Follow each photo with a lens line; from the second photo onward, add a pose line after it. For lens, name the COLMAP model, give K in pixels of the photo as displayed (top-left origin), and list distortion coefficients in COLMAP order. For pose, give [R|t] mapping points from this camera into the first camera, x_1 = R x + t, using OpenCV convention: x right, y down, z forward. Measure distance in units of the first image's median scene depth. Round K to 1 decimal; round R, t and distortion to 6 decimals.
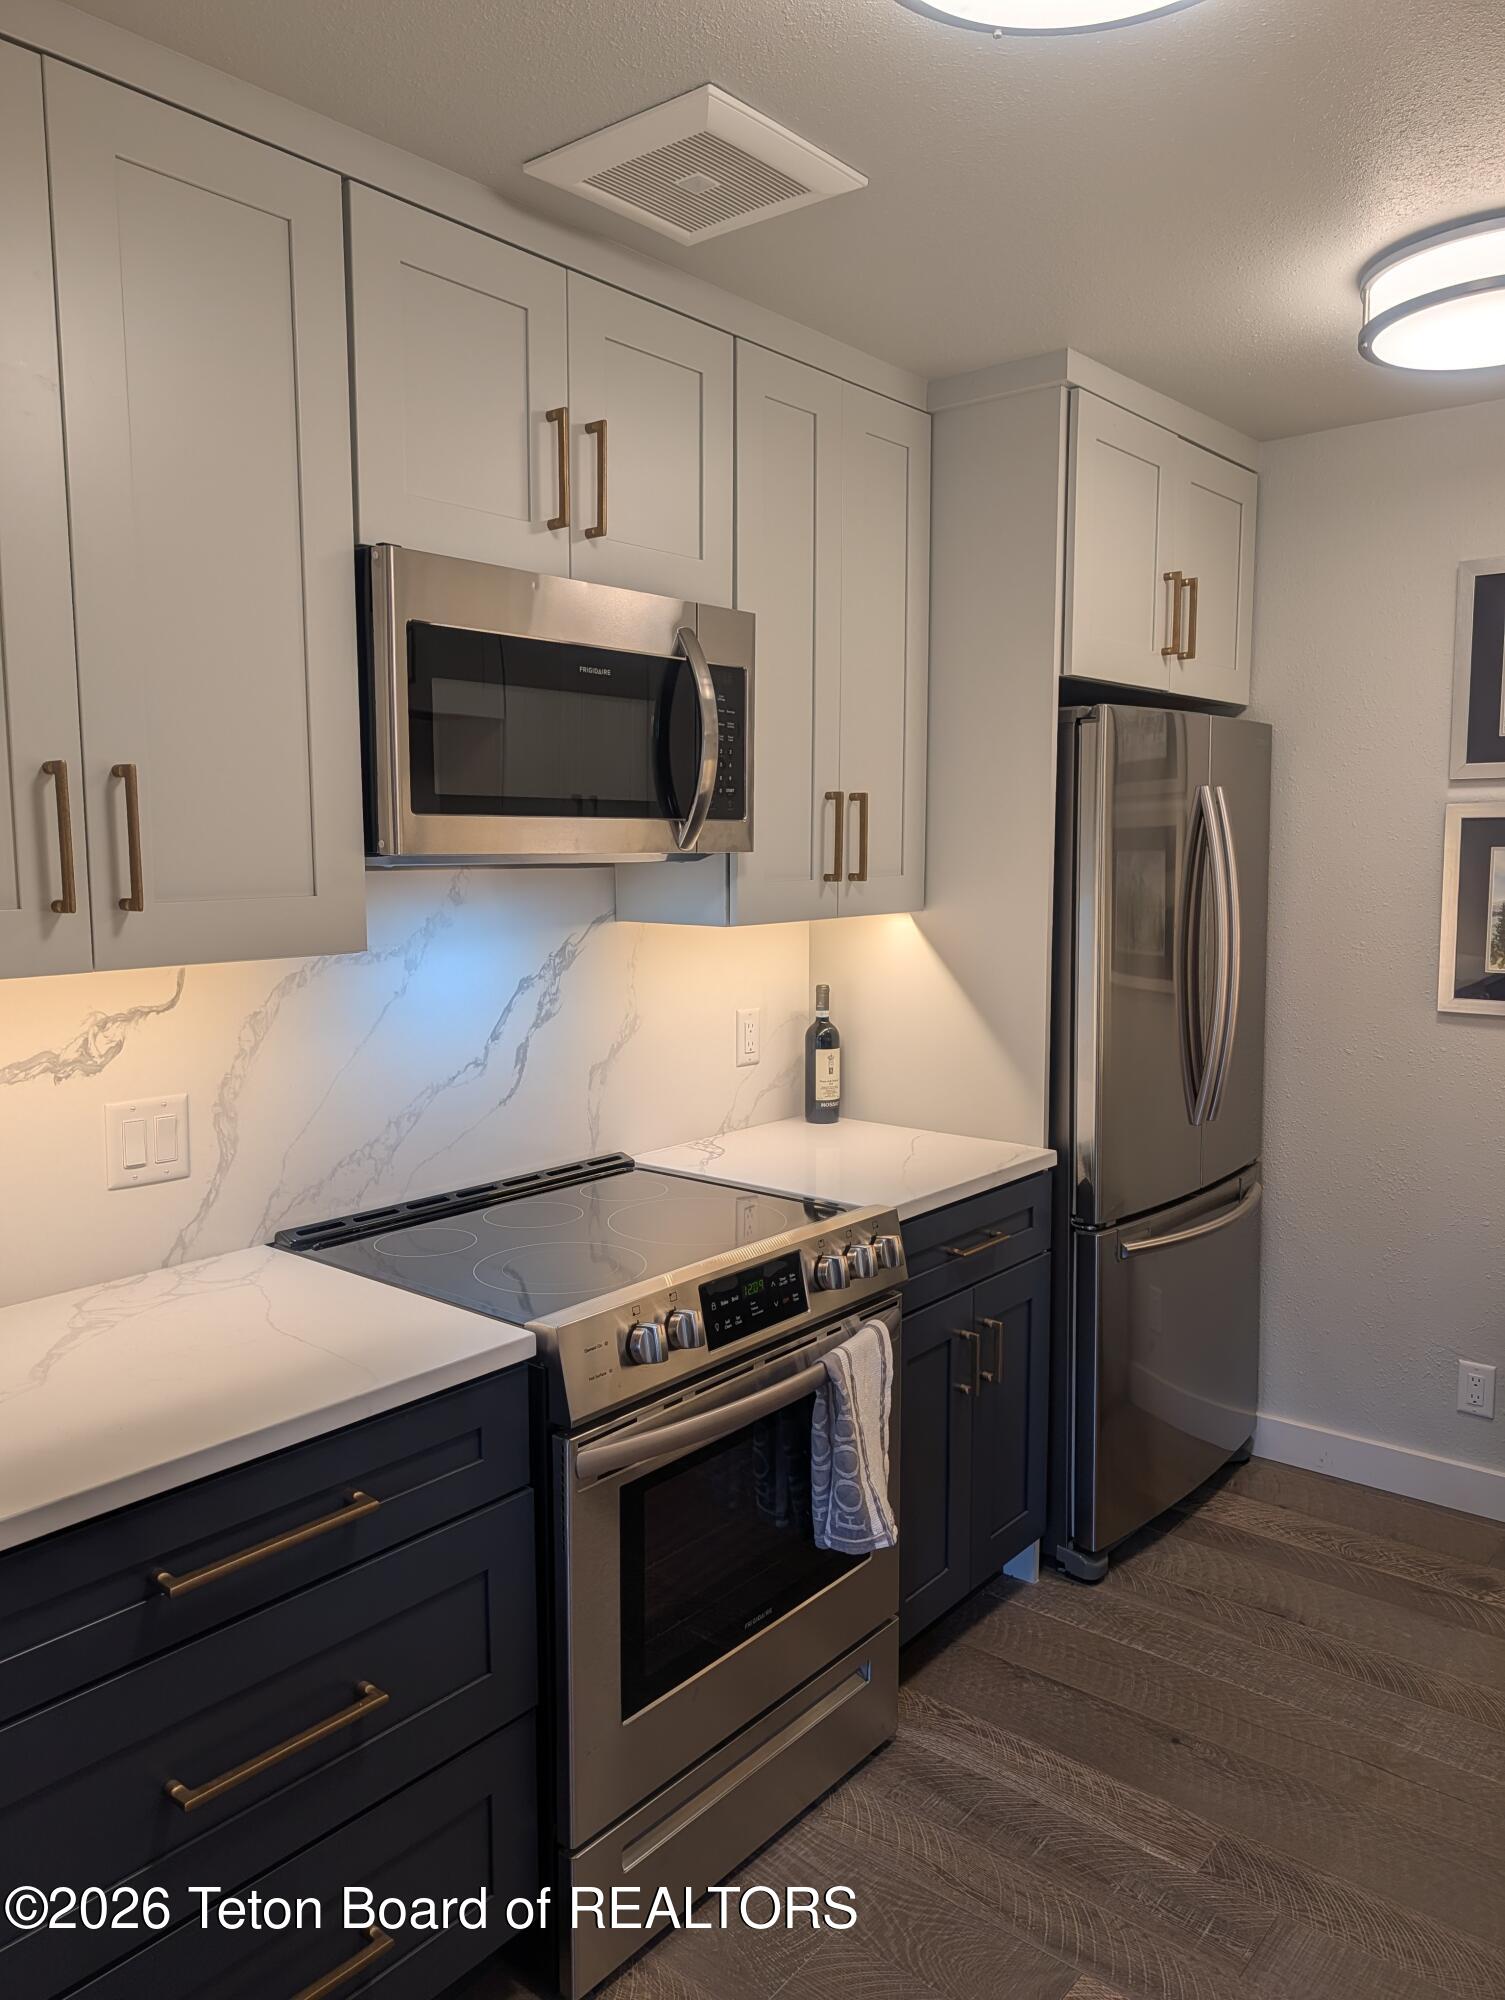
lens RADIAL K [[1427.8, 0, 750.2], [0, 1427.8, 1013.7], [0, 0, 1]] dist [0.009836, -0.000784]
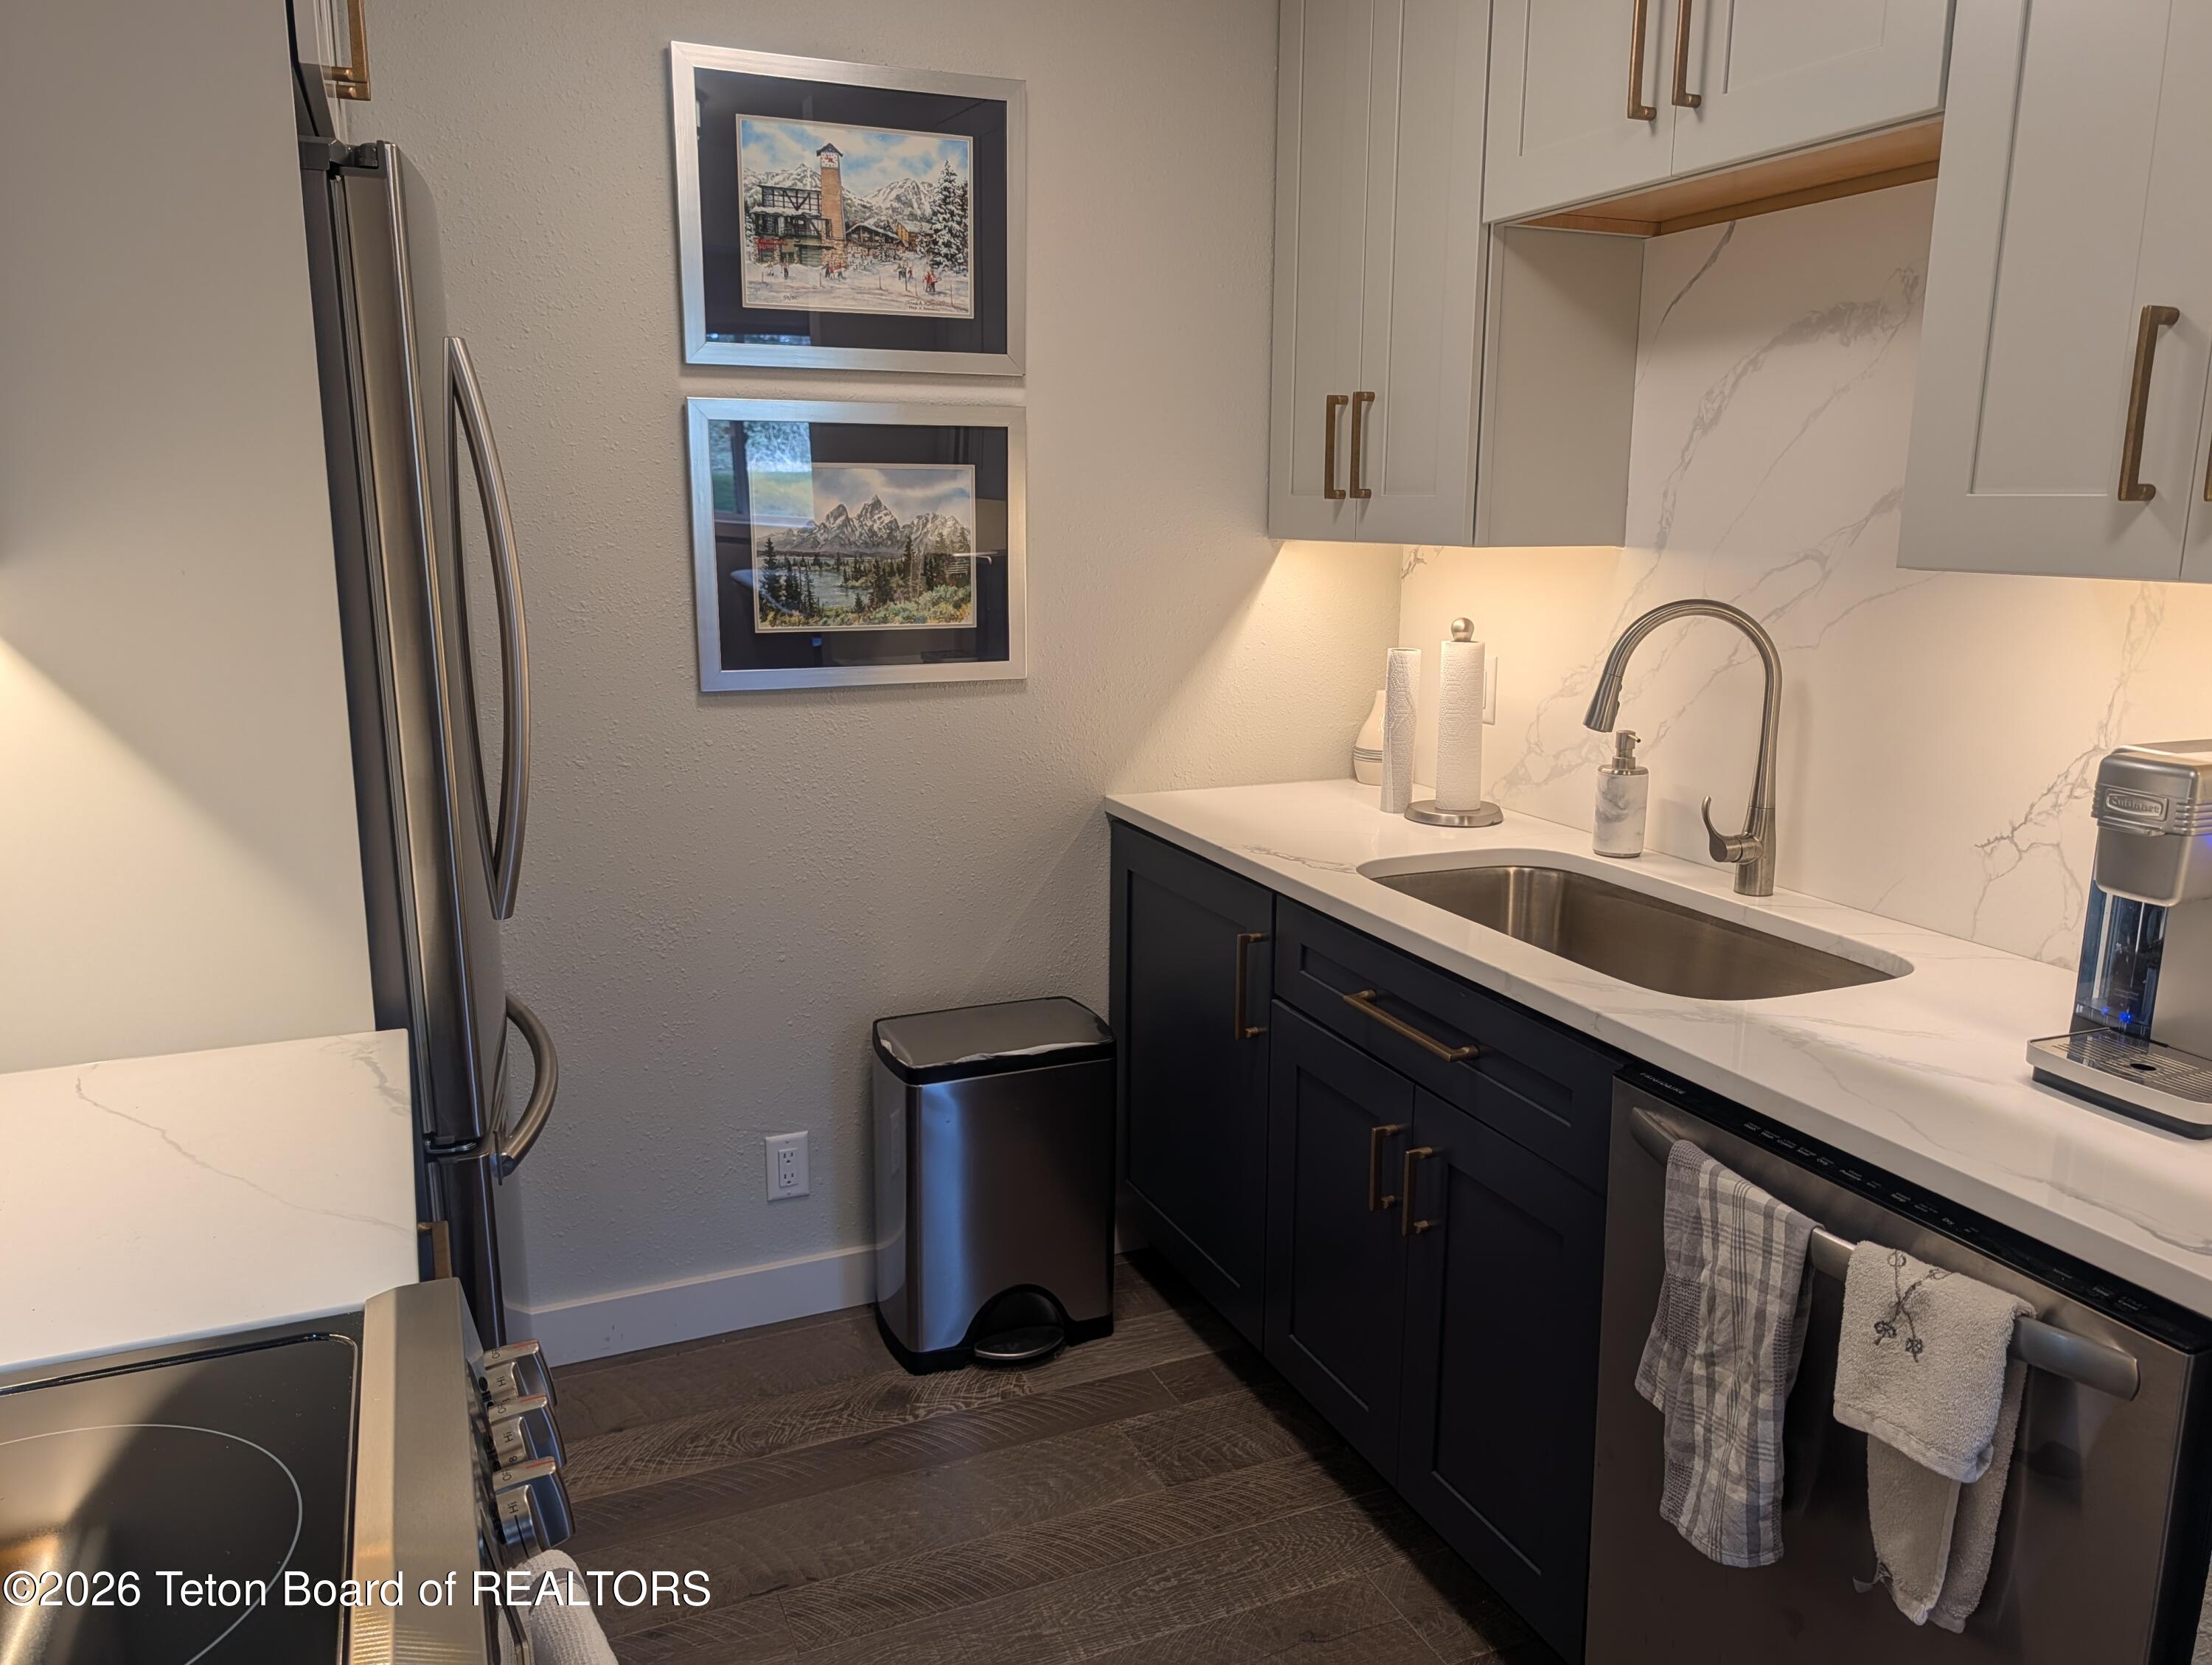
lens RADIAL K [[1582.3, 0, 1099.3], [0, 1582.3, 834.2], [0, 0, 1]] dist [0.011803, -0.003596]
pose [[0.459791, -0.178569, 0.869888, -0.143609], [0.097735, 0.983799, 0.150293, -0.032365], [-0.882633, 0.015915, 0.469794, 0.454898]]
